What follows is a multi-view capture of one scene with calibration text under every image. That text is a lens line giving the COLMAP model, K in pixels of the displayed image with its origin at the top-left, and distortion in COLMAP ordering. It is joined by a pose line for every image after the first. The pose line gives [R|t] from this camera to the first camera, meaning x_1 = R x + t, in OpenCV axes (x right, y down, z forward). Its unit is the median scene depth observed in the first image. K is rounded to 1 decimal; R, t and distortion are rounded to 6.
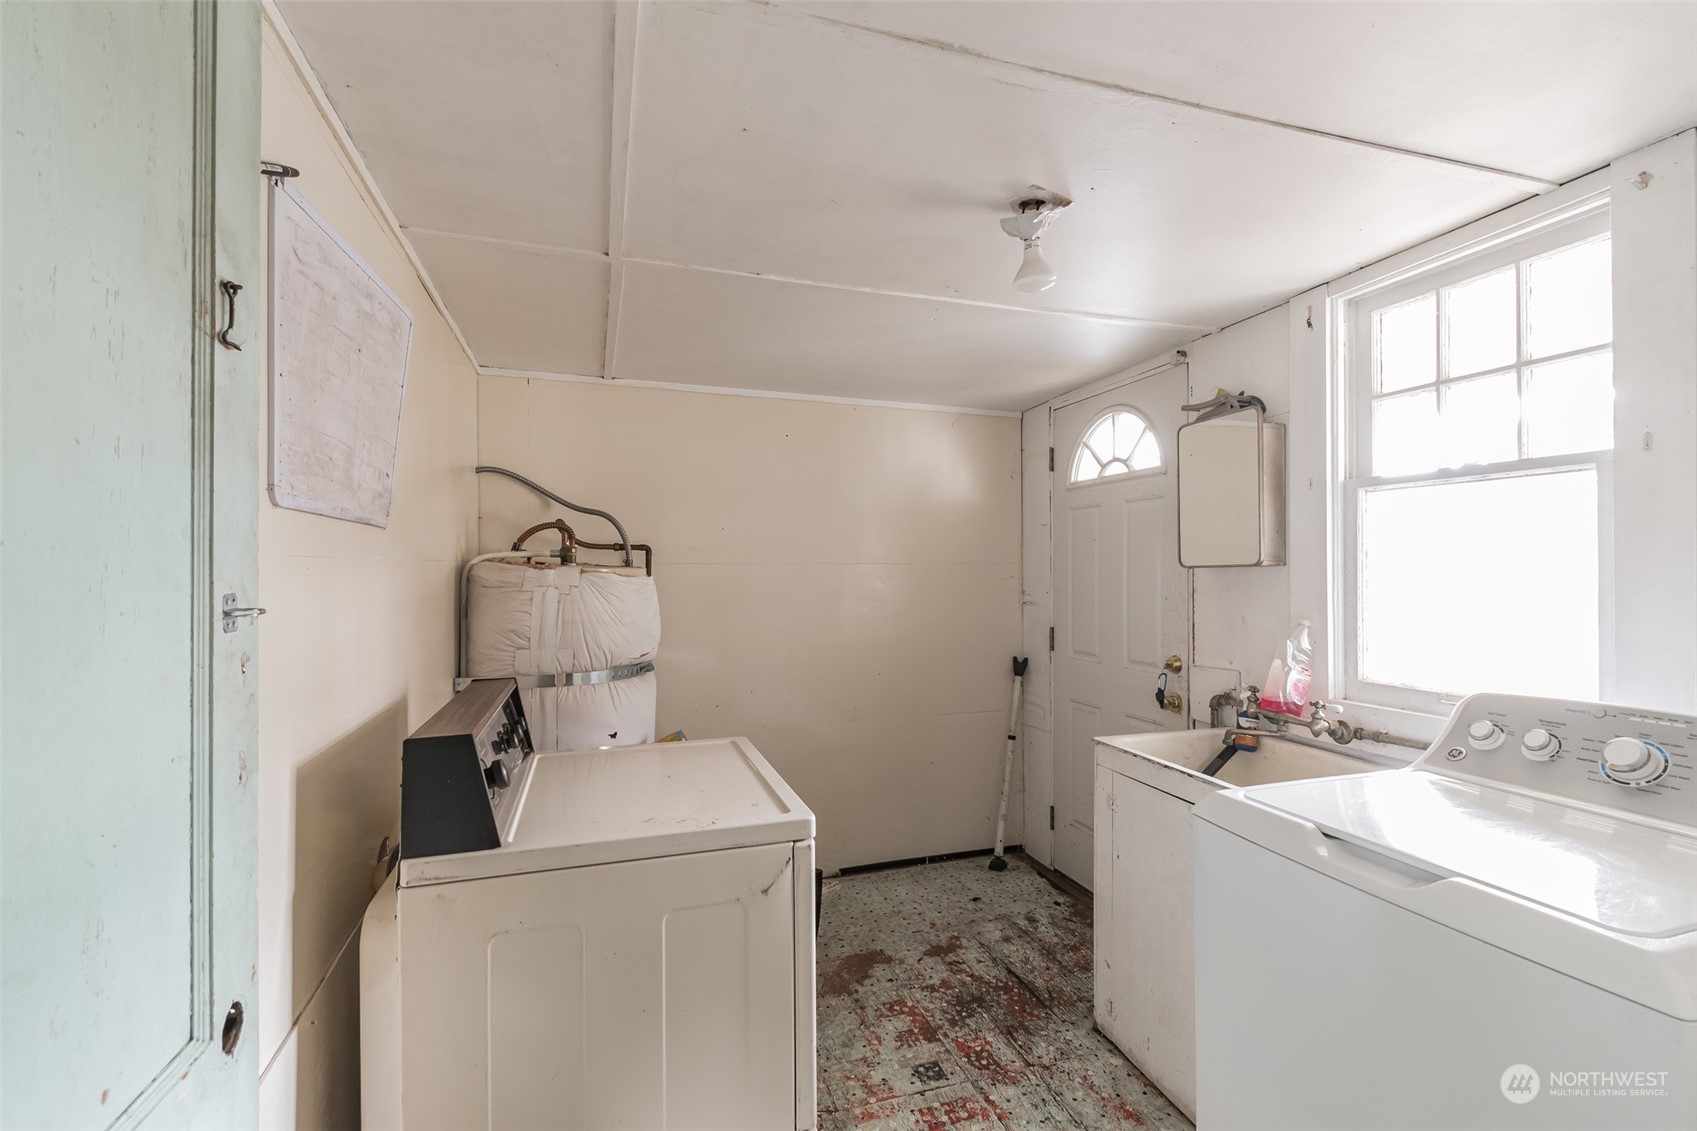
lens RADIAL K [[779.1, 0, 863.9], [0, 779.1, 565.0], [0, 0, 1]] dist [0.010792, -0.008133]
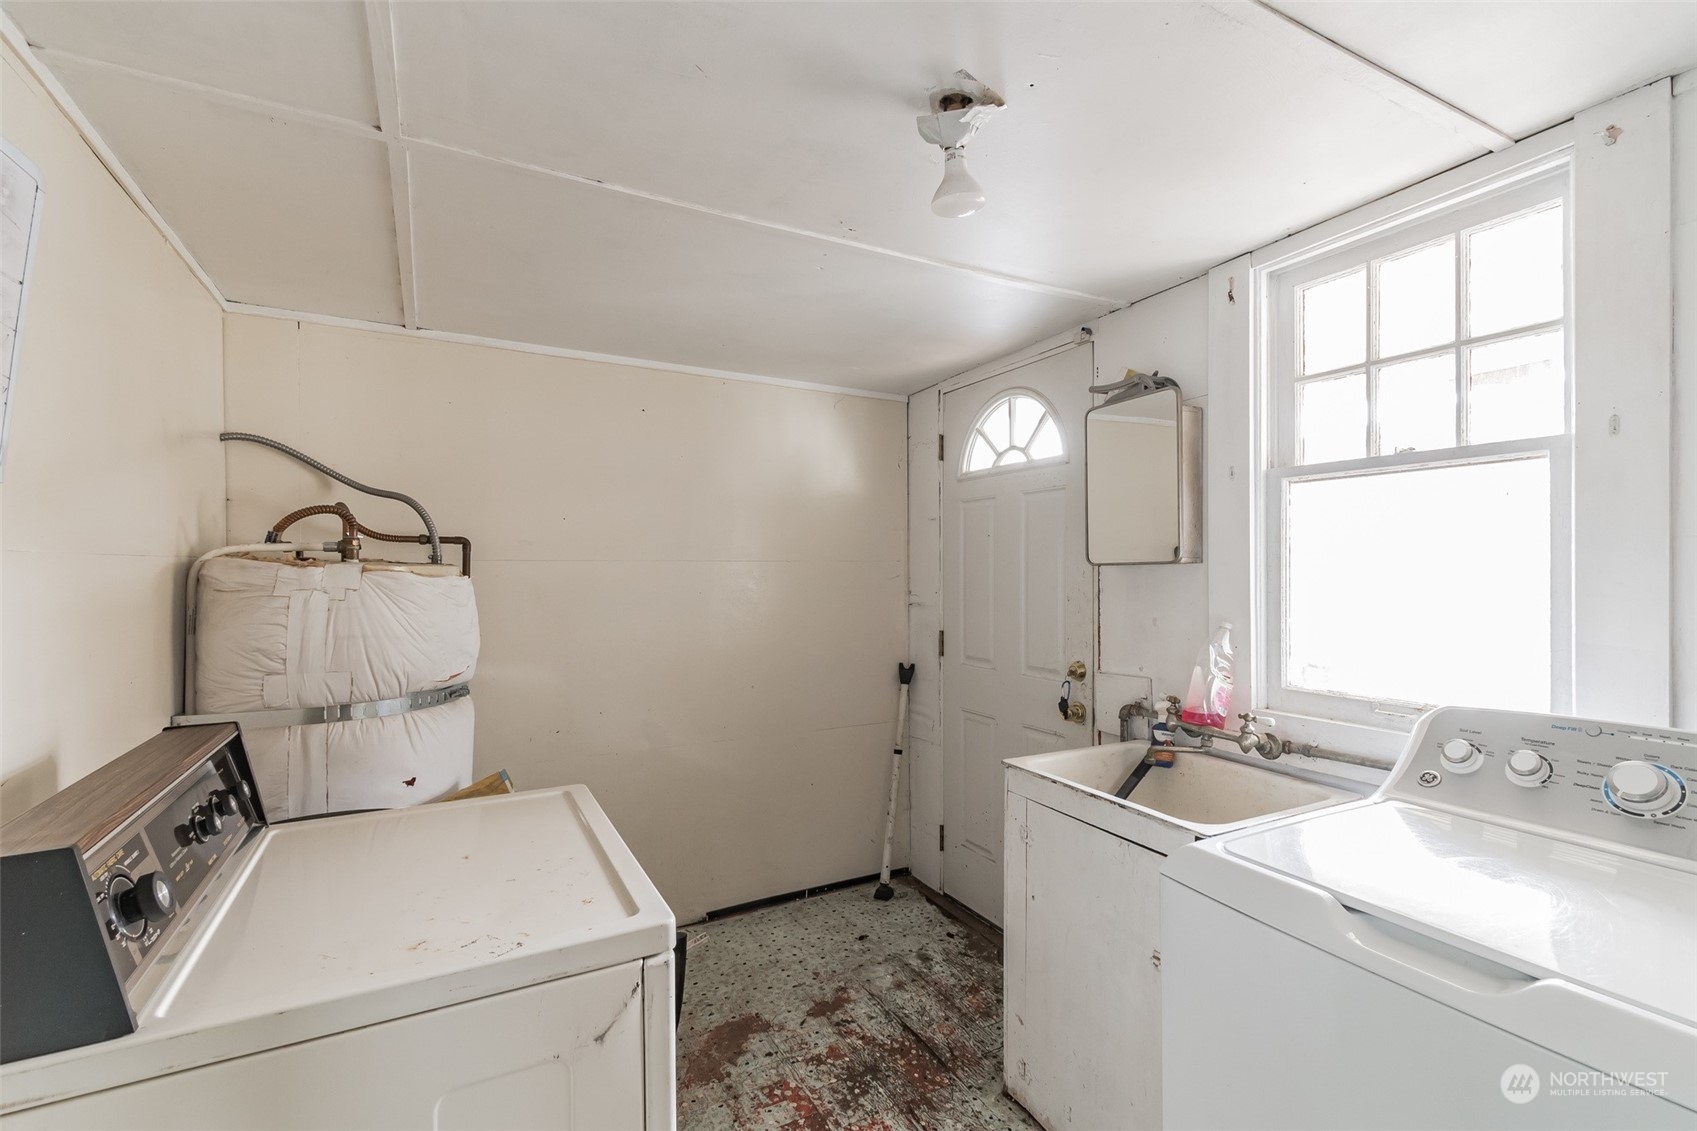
lens RADIAL K [[759.6, 0, 843.0], [0, 759.6, 572.1], [0, 0, 1]] dist [0.011526, -0.006849]
pose [[0.988874, -0.001401, 0.148747, -0.009216], [-0.000131, 0.999947, 0.010286, 0.002479], [-0.148754, -0.010191, 0.988822, 0.189976]]
